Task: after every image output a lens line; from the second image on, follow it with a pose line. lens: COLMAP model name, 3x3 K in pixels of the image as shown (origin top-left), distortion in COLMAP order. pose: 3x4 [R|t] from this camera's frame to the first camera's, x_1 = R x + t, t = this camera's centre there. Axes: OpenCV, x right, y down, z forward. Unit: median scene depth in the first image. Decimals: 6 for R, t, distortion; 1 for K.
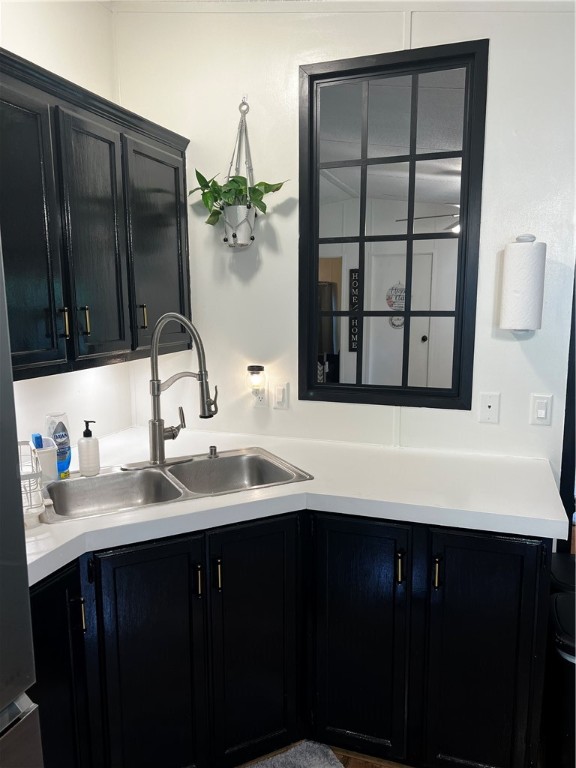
lens RADIAL K [[575.9, 0, 281.5], [0, 575.9, 391.3], [0, 0, 1]] dist [0.051427, -0.063795]
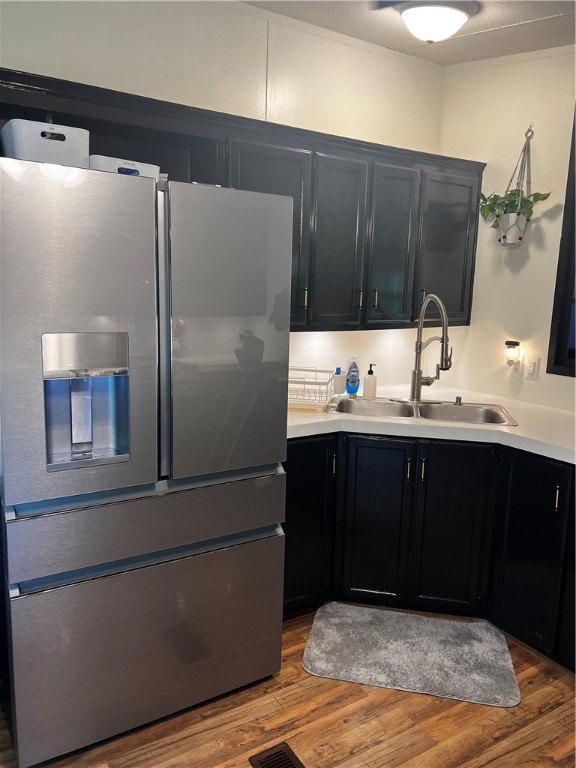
lens RADIAL K [[575.9, 0, 283.4], [0, 575.9, 384.9], [0, 0, 1]] dist [0.051427, -0.063795]
pose [[0.786812, 0.127023, -0.603980, 0.347941], [-0.125103, 0.991101, 0.045465, 0.055846], [0.604381, 0.039787, 0.795702, -0.296584]]
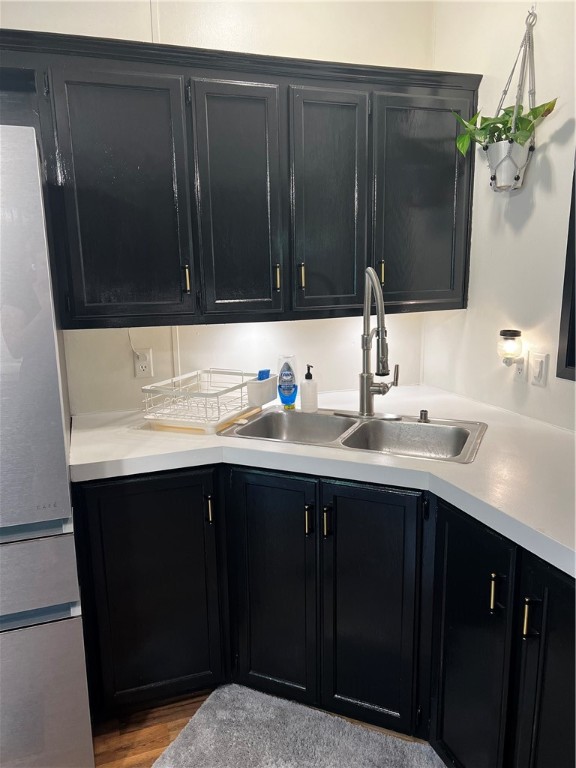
lens RADIAL K [[575.9, 0, 285.3], [0, 575.9, 386.4], [0, 0, 1]] dist [0.051427, -0.063795]
pose [[0.629913, 0.147750, -0.762483, 0.432524], [-0.103632, 0.988949, 0.106019, -0.019594], [0.769721, 0.012235, 0.638263, 0.205543]]
